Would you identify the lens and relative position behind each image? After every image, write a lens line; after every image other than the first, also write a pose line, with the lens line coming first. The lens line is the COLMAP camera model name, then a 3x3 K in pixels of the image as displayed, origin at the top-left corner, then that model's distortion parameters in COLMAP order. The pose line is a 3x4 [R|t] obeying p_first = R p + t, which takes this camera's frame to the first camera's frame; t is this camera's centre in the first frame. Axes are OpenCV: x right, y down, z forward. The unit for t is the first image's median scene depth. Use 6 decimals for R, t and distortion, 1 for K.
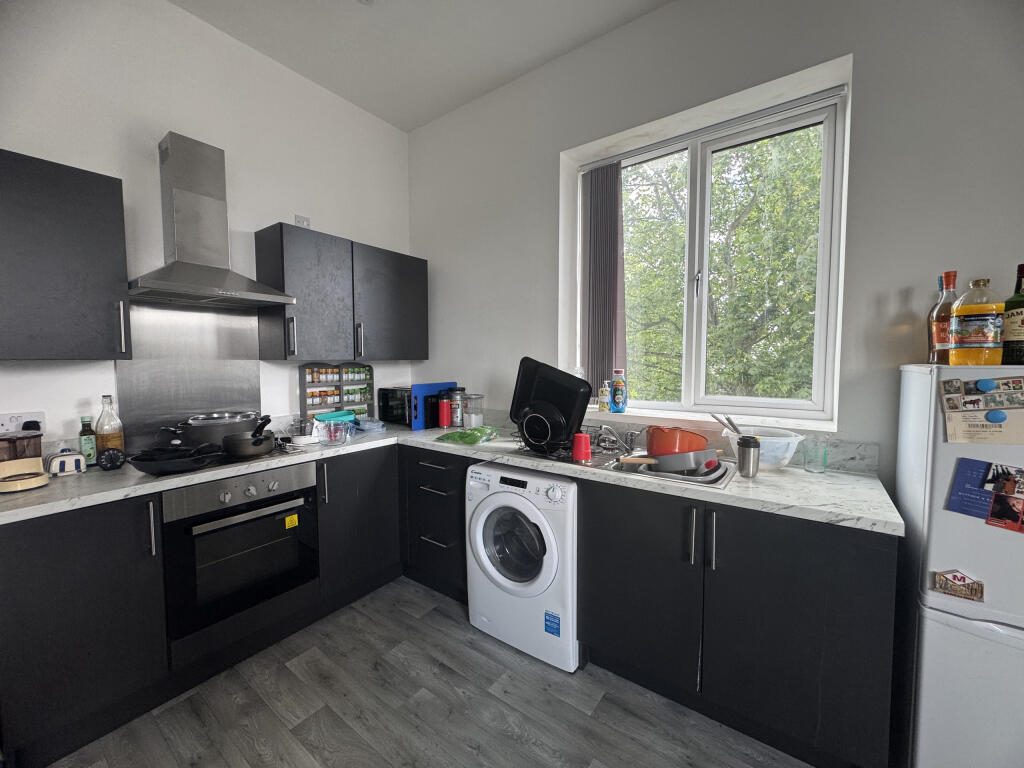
lens RADIAL K [[407.6, 0, 514.3], [0, 407.6, 379.4], [0, 0, 1]] dist [0.009561, -0.000267]
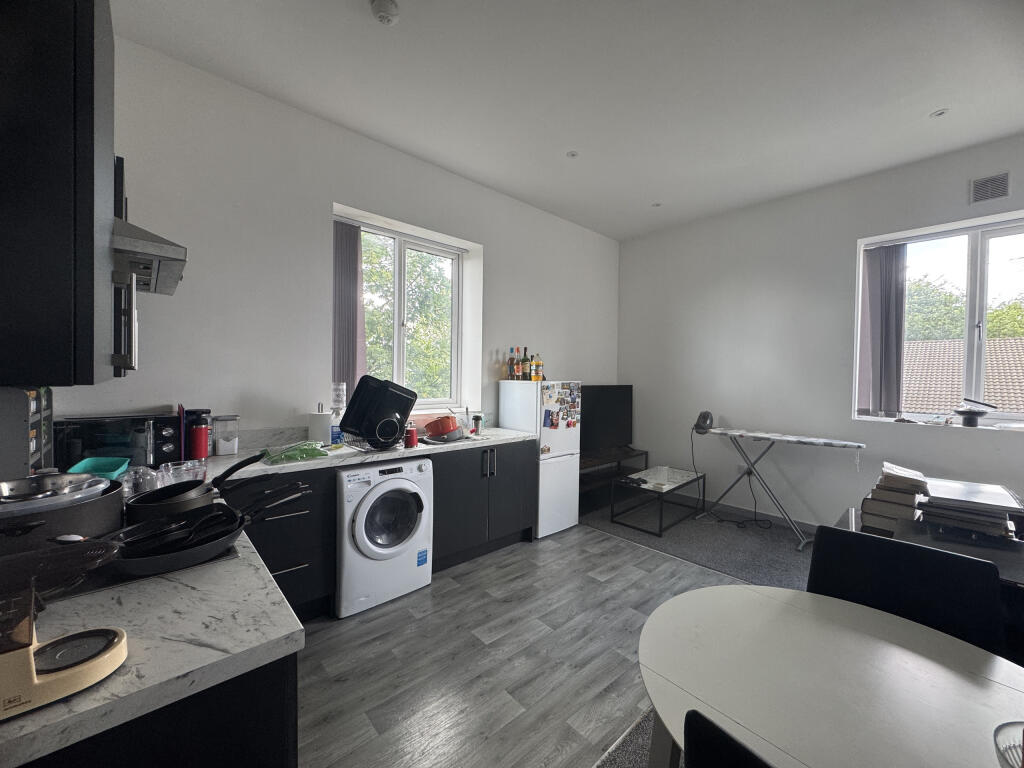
lens RADIAL K [[407.6, 0, 511.2], [0, 407.6, 385.7], [0, 0, 1]] dist [0.009561, -0.000267]
pose [[0.205769, -0.014563, 0.978492, -1.225507], [0.036185, 0.999319, 0.007263, -0.015909], [-0.977931, 0.033912, 0.206156, 0.357303]]
